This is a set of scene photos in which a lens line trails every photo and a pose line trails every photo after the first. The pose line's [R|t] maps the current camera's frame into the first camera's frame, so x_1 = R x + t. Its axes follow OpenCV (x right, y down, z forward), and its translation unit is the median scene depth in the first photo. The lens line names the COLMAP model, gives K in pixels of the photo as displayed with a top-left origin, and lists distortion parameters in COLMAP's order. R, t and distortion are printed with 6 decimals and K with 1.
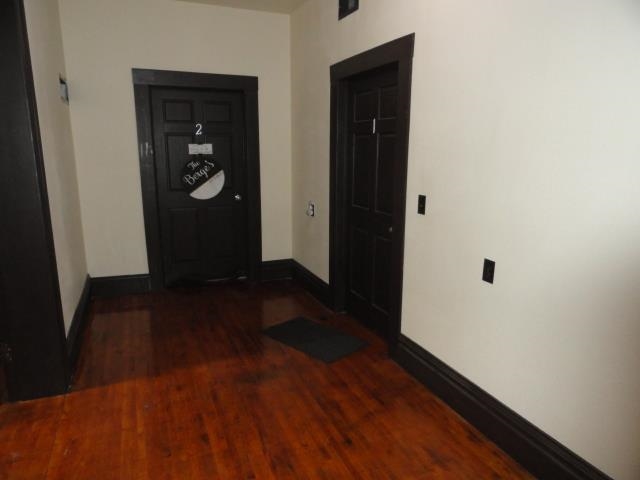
lens RADIAL K [[445.2, 0, 320.2], [0, 445.2, 239.4], [0, 0, 1]] dist [-0.003109, -0.003178]
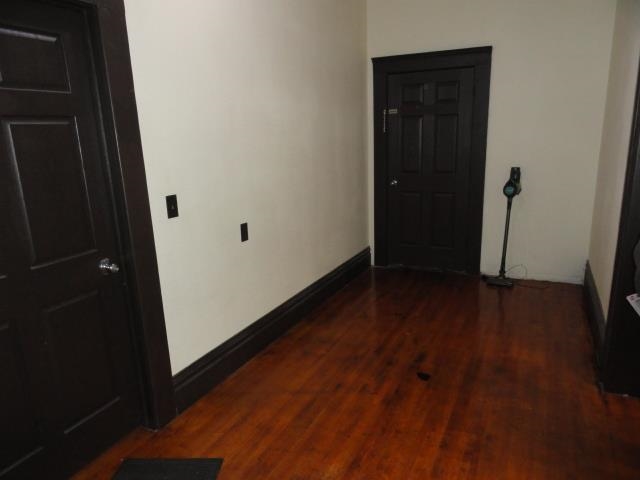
lens RADIAL K [[445.2, 0, 320.0], [0, 445.2, 240.8], [0, 0, 1]] dist [-0.003109, -0.003178]
pose [[-0.650753, -0.167119, 0.740670, -0.608950], [0.182195, 0.912609, 0.365990, -0.285479], [-0.737106, 0.373116, -0.563435, 1.338167]]
